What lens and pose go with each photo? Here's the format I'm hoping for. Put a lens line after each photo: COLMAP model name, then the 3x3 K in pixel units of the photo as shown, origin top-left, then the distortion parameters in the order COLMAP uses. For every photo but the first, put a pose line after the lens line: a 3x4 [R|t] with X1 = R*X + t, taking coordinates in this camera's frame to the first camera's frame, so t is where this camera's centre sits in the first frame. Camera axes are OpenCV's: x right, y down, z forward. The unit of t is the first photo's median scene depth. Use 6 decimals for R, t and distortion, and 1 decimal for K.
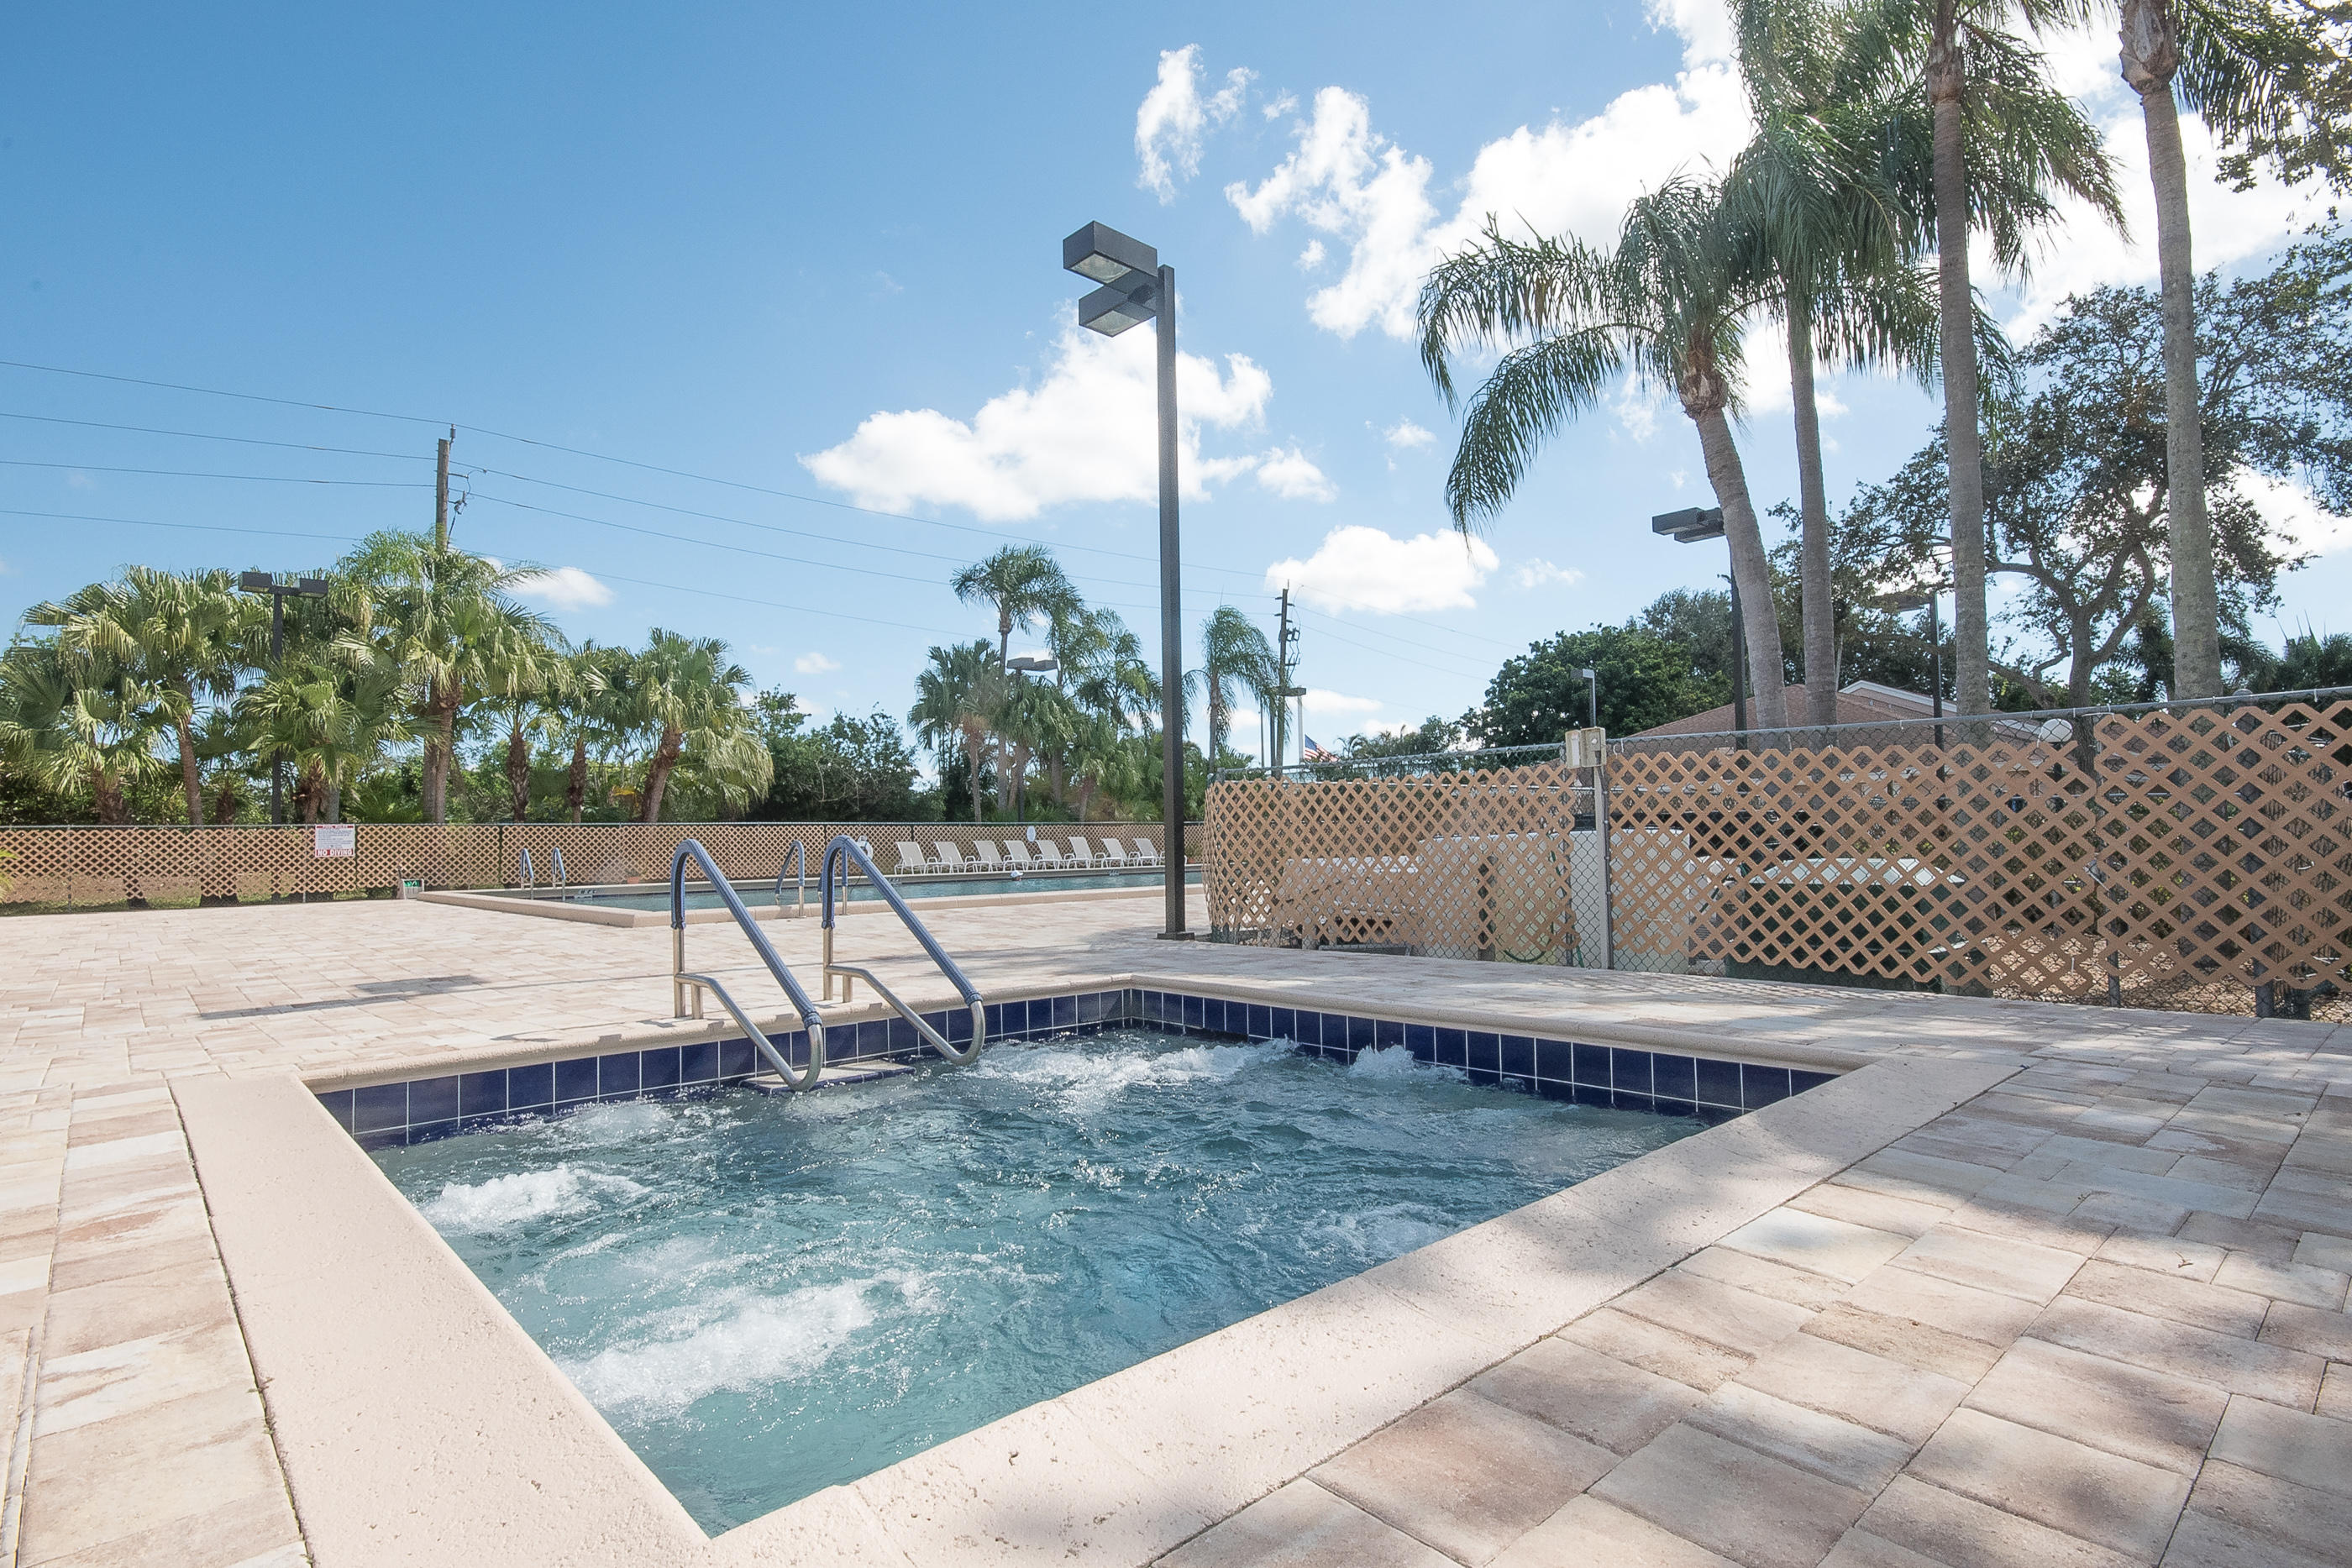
lens RADIAL K [[1180.2, 0, 1202.2], [0, 1180.2, 850.2], [0, 0, 1]] dist [0.001559, -0.000726]
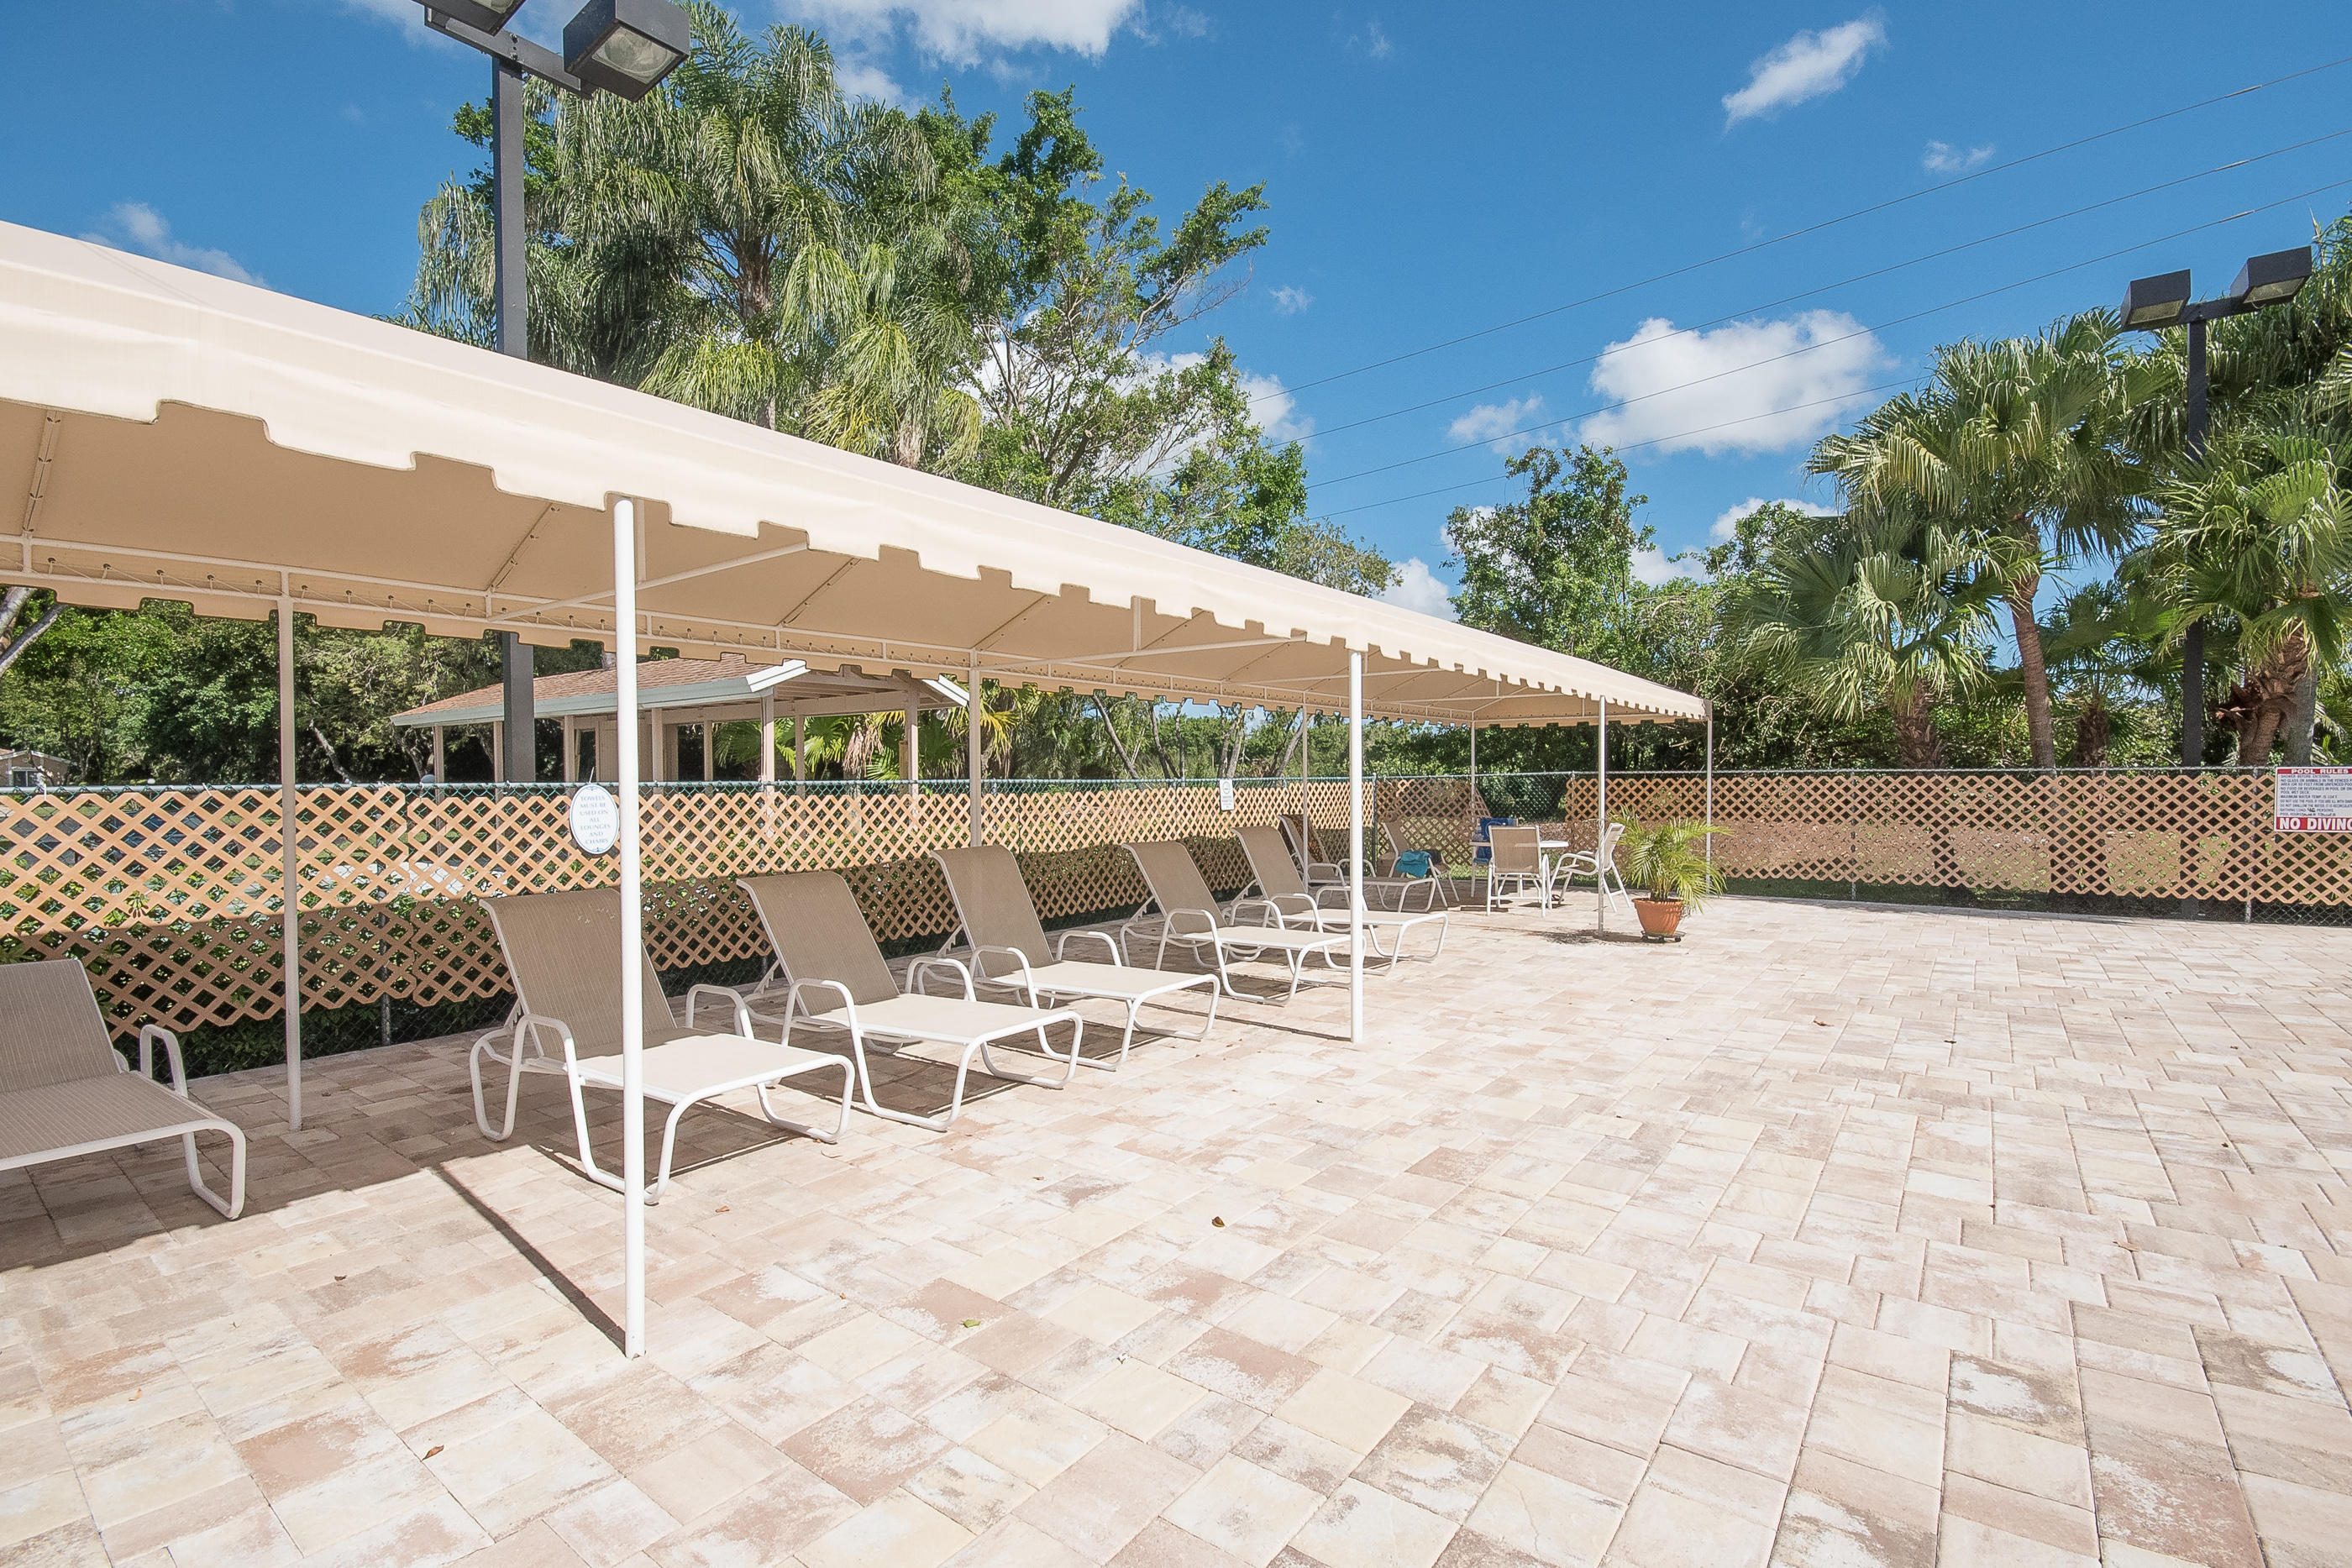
lens RADIAL K [[1083.8, 0, 1179.7], [0, 1083.8, 786.5], [0, 0, 1]] dist [0.000864, -0.001046]
pose [[0.181129, 0.018225, -0.983290, -0.416335], [-0.002019, 0.999833, 0.018160, -0.021921], [0.983457, -0.001304, 0.181136, 0.501101]]
